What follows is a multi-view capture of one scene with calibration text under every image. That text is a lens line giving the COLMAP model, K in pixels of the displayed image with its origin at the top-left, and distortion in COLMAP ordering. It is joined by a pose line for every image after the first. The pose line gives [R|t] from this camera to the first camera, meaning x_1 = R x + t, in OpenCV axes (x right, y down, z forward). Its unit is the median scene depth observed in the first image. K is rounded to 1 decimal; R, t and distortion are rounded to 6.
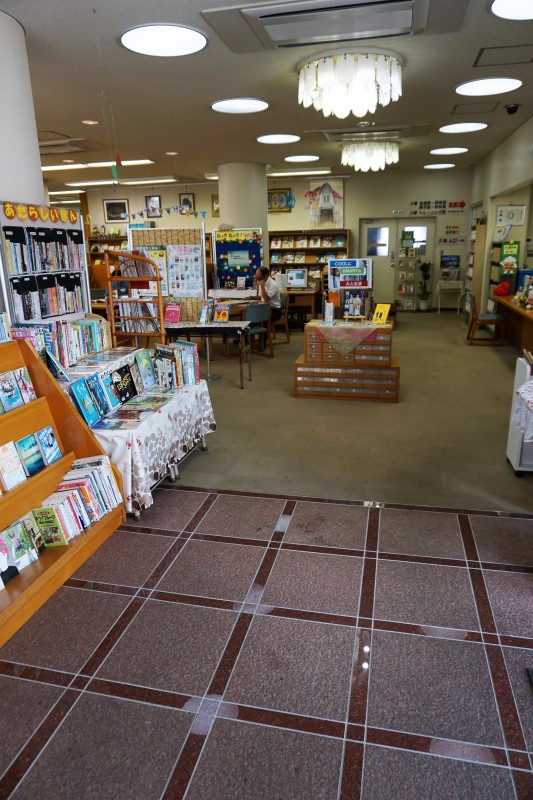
lens RADIAL K [[563.9, 0, 266.5], [0, 563.9, 400.0], [0, 0, 1]] dist [-0.029694, 0.045147]
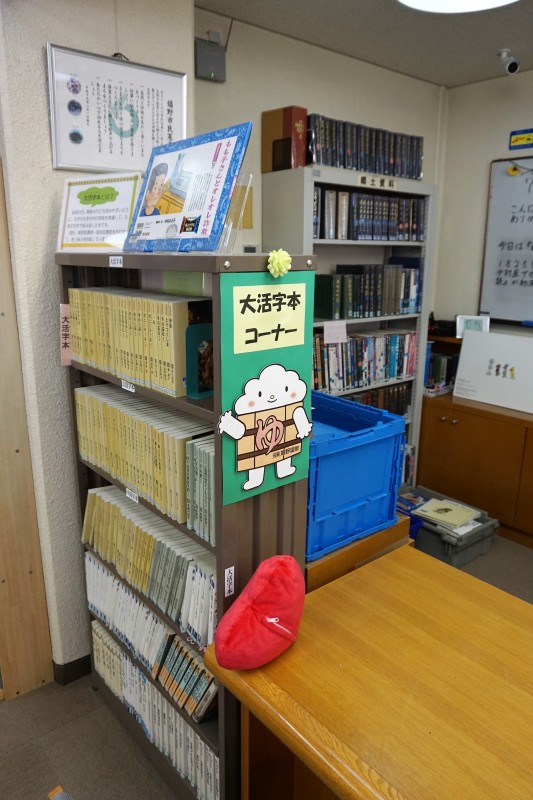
lens RADIAL K [[529.3, 0, 266.5], [0, 529.3, 400.0], [0, 0, 1]] dist [-0.037003, 0.021538]
pose [[0.614710, -0.185801, 0.766557, 0.051049], [0.198068, 0.977080, 0.077996, -0.039344], [-0.763479, 0.103885, 0.637422, 0.140357]]
